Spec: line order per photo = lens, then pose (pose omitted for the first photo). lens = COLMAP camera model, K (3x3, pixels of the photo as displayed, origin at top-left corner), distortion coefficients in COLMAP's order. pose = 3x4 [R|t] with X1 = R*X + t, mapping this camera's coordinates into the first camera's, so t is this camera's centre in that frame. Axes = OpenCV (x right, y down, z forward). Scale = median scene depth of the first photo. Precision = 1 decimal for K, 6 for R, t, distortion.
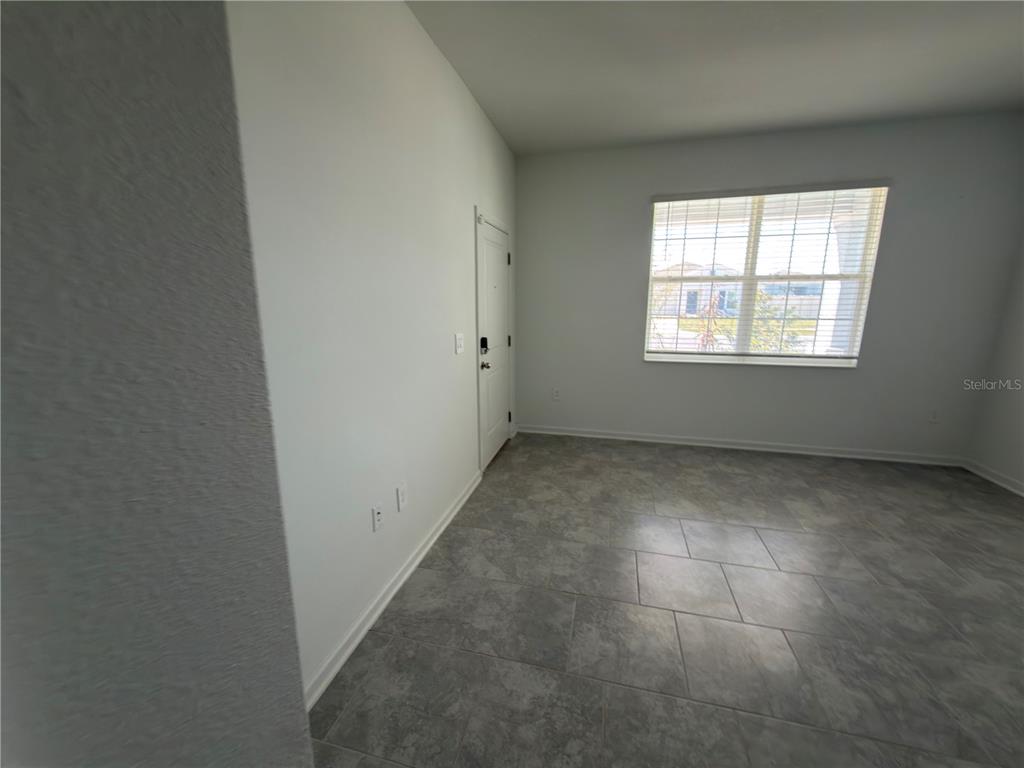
lens RADIAL K [[407.6, 0, 513.8], [0, 407.6, 384.5], [0, 0, 1]] dist [-0.000504, 0.000602]
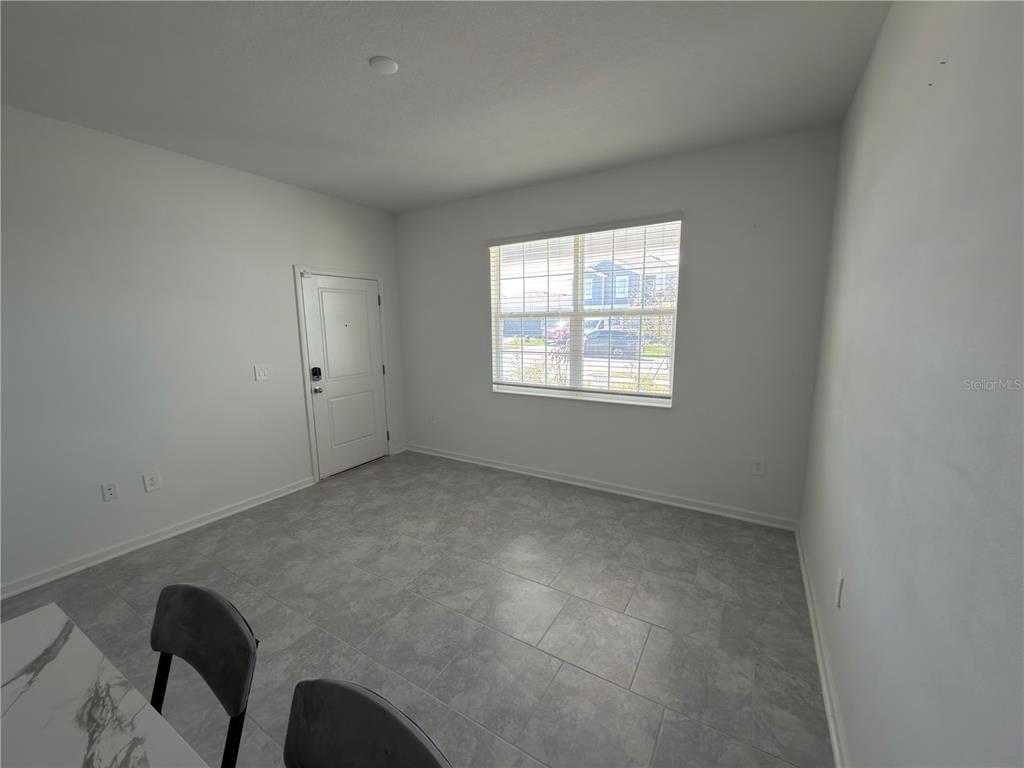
lens RADIAL K [[407.6, 0, 514.0], [0, 407.6, 386.2], [0, 0, 1]] dist [-0.000504, 0.000602]
pose [[0.956053, 0.036730, -0.290883, 0.770015], [-0.050974, 0.997836, -0.041541, -0.034981], [0.288728, 0.054542, 0.955856, 0.000457]]
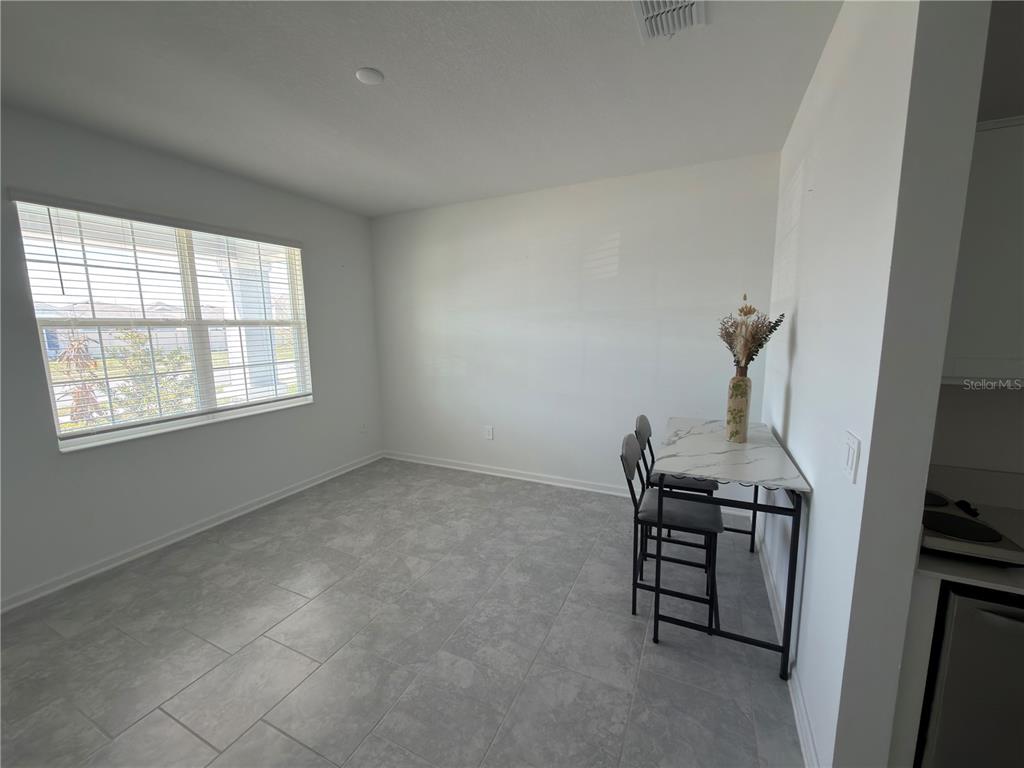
lens RADIAL K [[407.6, 0, 506.0], [0, 407.6, 387.5], [0, 0, 1]] dist [-0.000504, 0.000602]
pose [[0.206750, -0.145579, 0.967502, -0.137075], [0.215867, 0.971287, 0.100019, -0.080479], [-0.954283, 0.188173, 0.232240, 0.222851]]
